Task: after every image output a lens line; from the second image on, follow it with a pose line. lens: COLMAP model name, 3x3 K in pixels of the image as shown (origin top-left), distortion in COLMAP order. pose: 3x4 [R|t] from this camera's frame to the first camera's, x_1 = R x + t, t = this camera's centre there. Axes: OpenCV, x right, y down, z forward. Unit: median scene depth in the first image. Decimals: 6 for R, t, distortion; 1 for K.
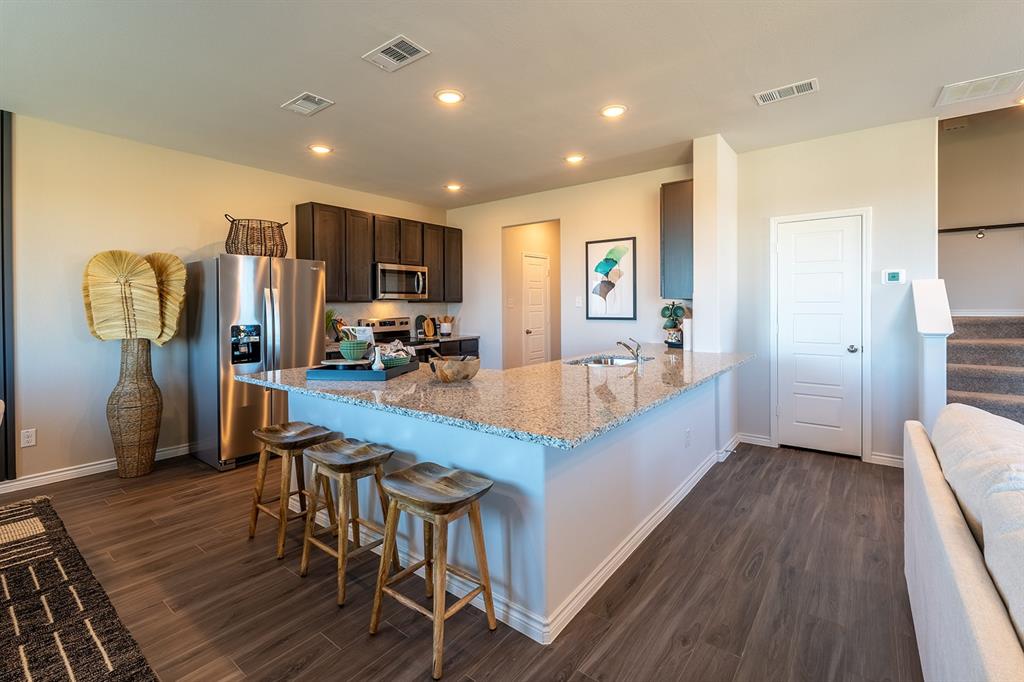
lens RADIAL K [[456.6, 0, 510.8], [0, 456.6, 307.8], [0, 0, 1]] dist [0.000407, -0.000556]
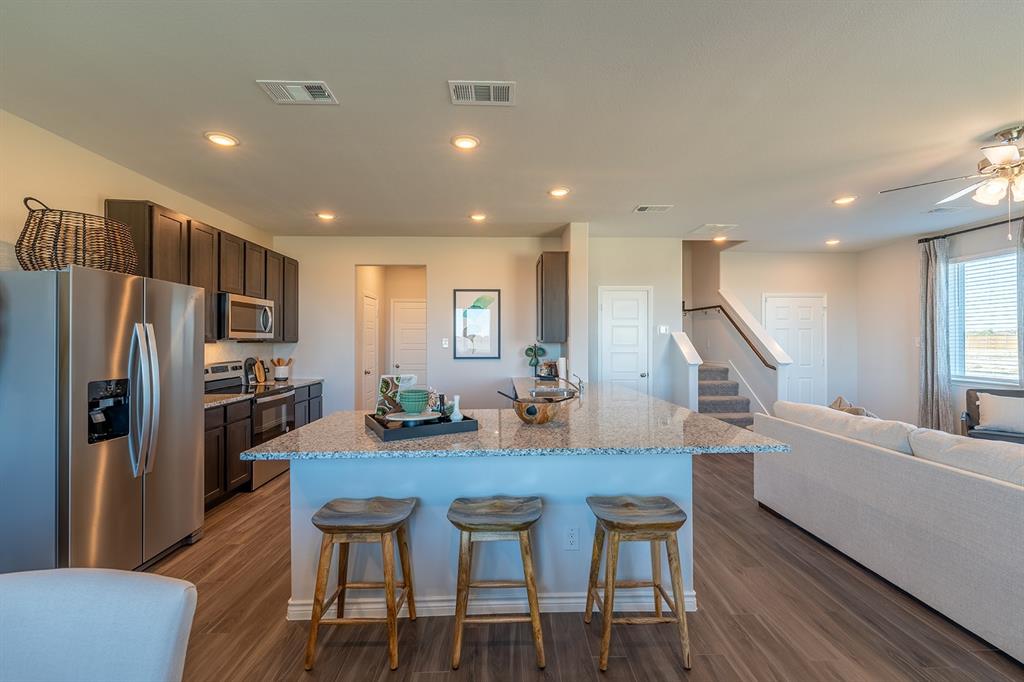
lens RADIAL K [[412.1, 0, 510.3], [0, 412.1, 340.3], [0, 0, 1]] dist [0.000779, -0.000598]
pose [[0.772932, 0.008508, 0.634432, -0.491902], [-0.001241, 0.999928, -0.011896, -0.011412], [-0.634488, 0.008408, 0.772887, 0.186313]]
